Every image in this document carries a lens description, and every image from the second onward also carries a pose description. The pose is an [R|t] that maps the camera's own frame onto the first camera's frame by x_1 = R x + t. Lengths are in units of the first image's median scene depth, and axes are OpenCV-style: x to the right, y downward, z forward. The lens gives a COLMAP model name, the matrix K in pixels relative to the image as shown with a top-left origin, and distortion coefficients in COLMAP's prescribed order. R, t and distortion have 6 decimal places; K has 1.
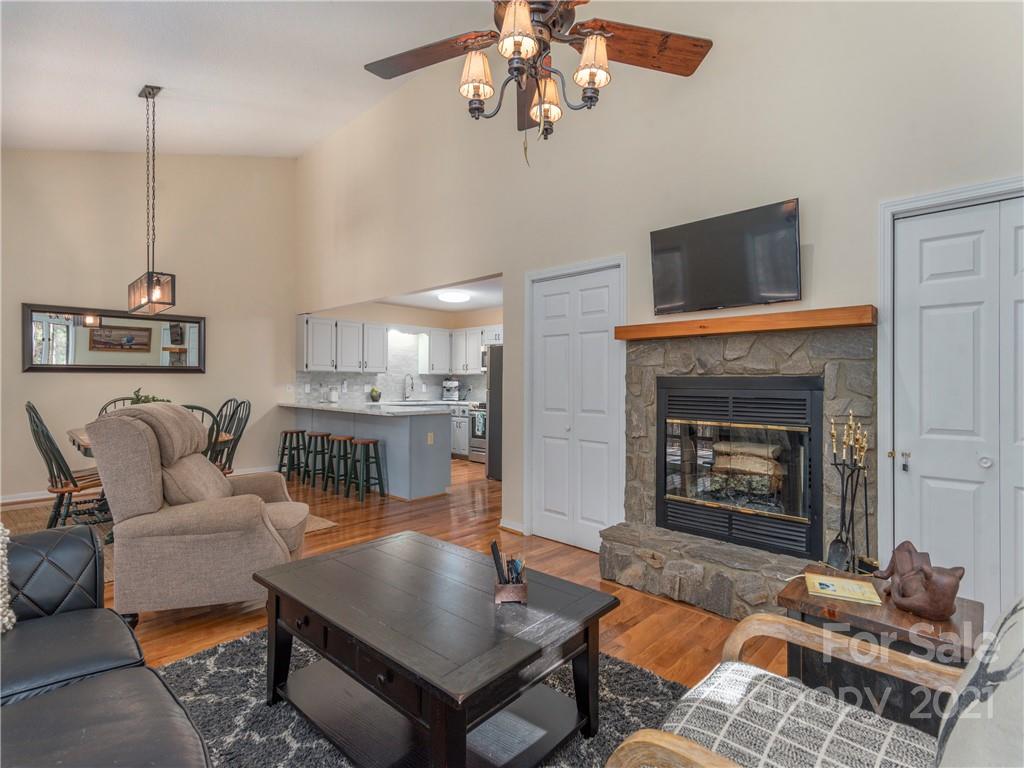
lens RADIAL K [[503.0, 0, 513.6], [0, 503.0, 390.1], [0, 0, 1]] dist [0.006876, 0.000763]
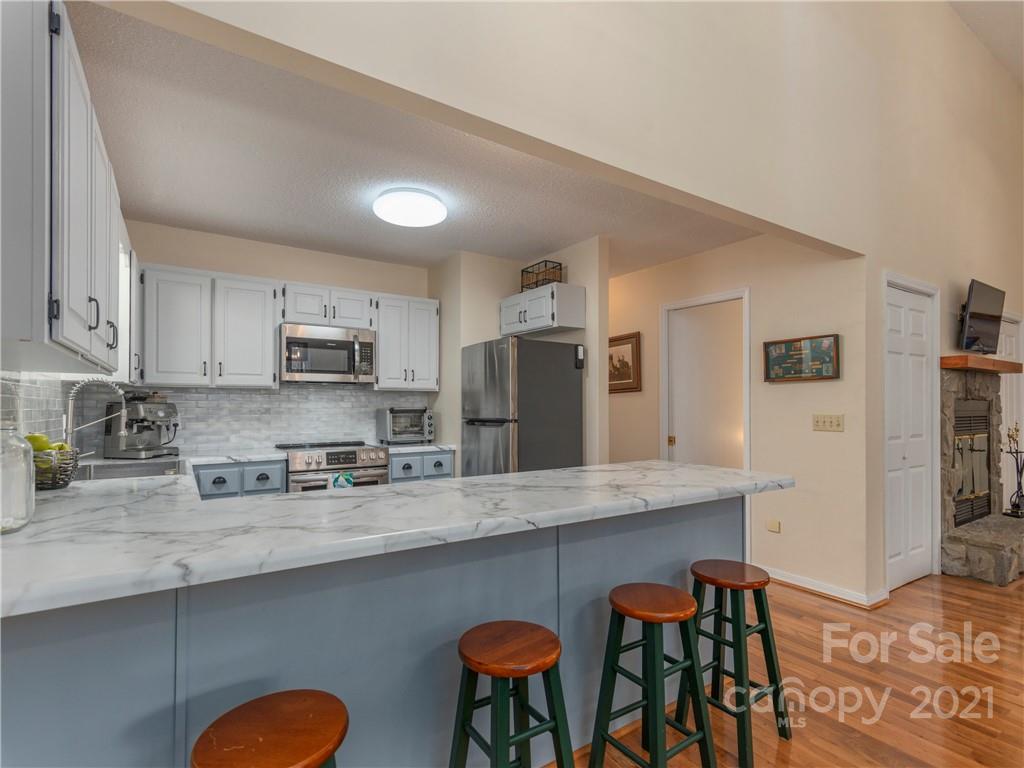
lens RADIAL K [[503.0, 0, 496.9], [0, 503.0, 401.2], [0, 0, 1]] dist [0.006876, 0.000763]
pose [[0.235585, 0.002253, 0.971851, -0.461139], [0.016797, 0.999839, -0.006390, -0.013856], [-0.971709, 0.017829, 0.235509, 0.736233]]
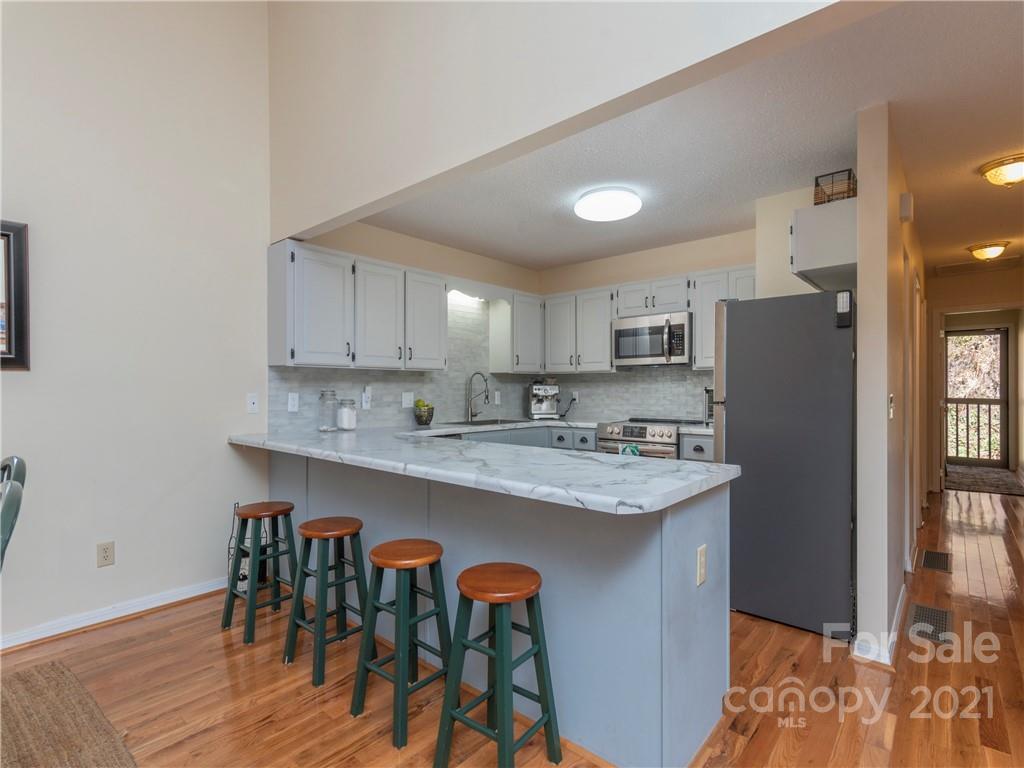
lens RADIAL K [[503.0, 0, 511.7], [0, 503.0, 389.4], [0, 0, 1]] dist [0.006876, 0.000763]
pose [[0.999134, -0.012061, 0.039823, -0.203072], [0.012510, 0.999861, -0.011042, -0.007298], [-0.039684, 0.011530, 0.999146, 0.471631]]
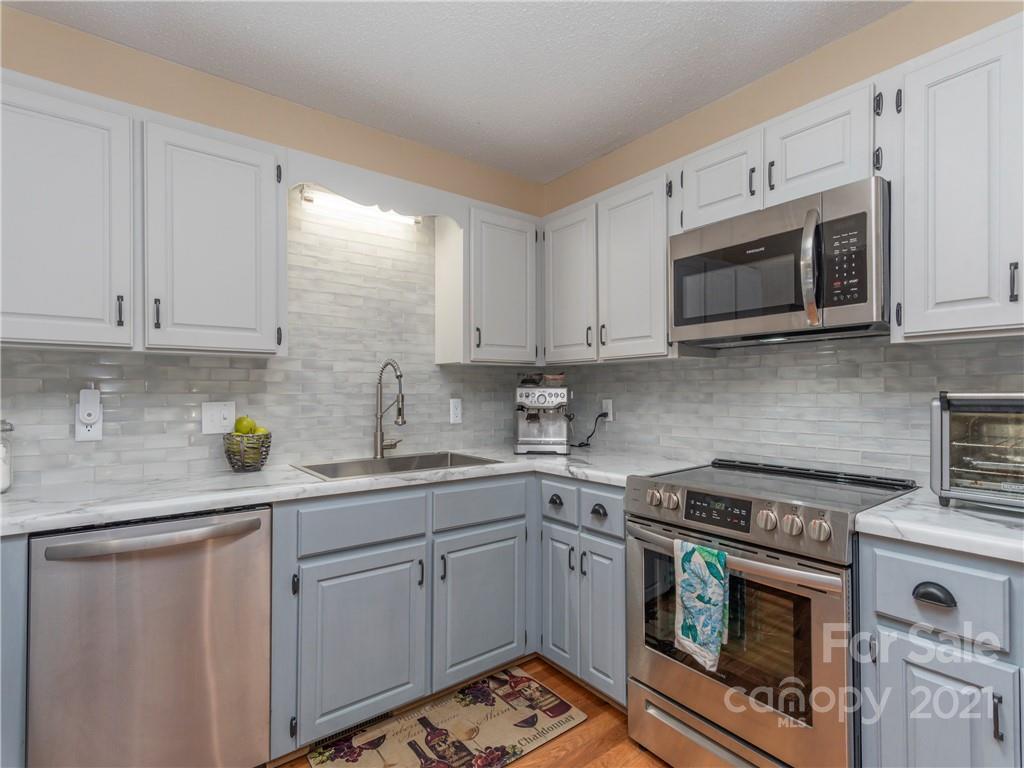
lens RADIAL K [[503.0, 0, 509.4], [0, 503.0, 389.7], [0, 0, 1]] dist [0.006876, 0.000763]
pose [[0.987123, -0.012049, -0.159507, -0.105891], [0.009070, 0.999771, -0.019392, -0.011385], [0.159704, 0.017695, 0.987006, 0.773557]]
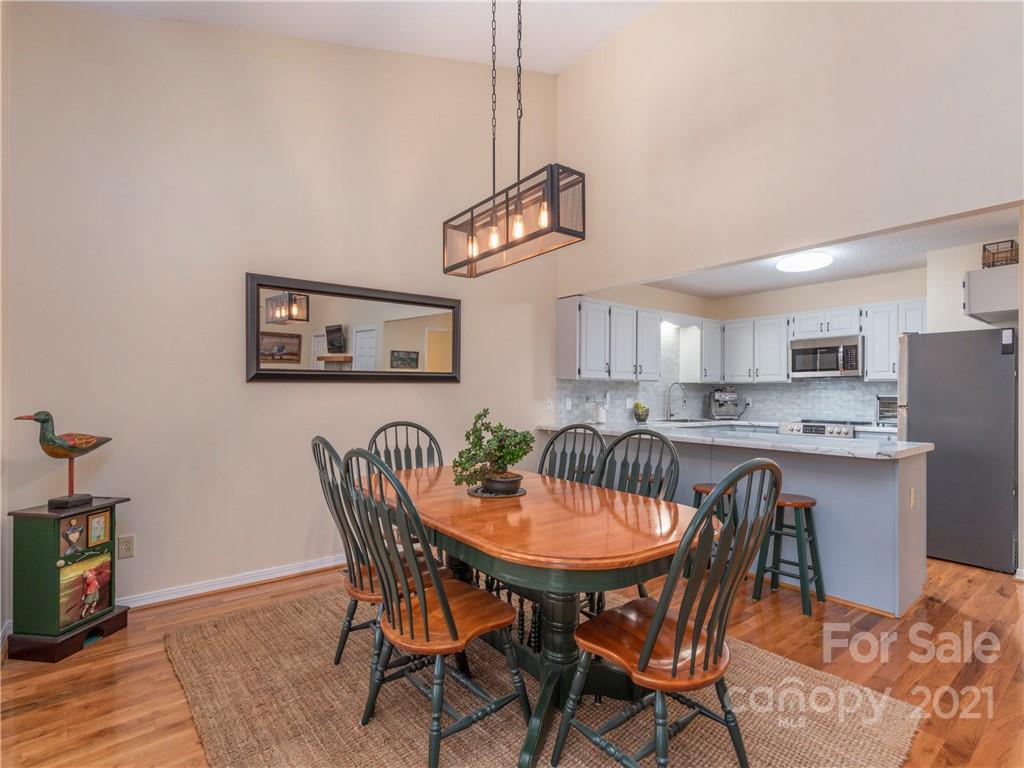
lens RADIAL K [[503.0, 0, 511.4], [0, 503.0, 392.5], [0, 0, 1]] dist [0.006876, 0.000763]
pose [[0.989731, -0.006707, -0.142782, -0.354100], [0.004060, 0.999815, -0.018823, -0.005749], [0.142882, 0.018050, 0.989575, 0.271250]]
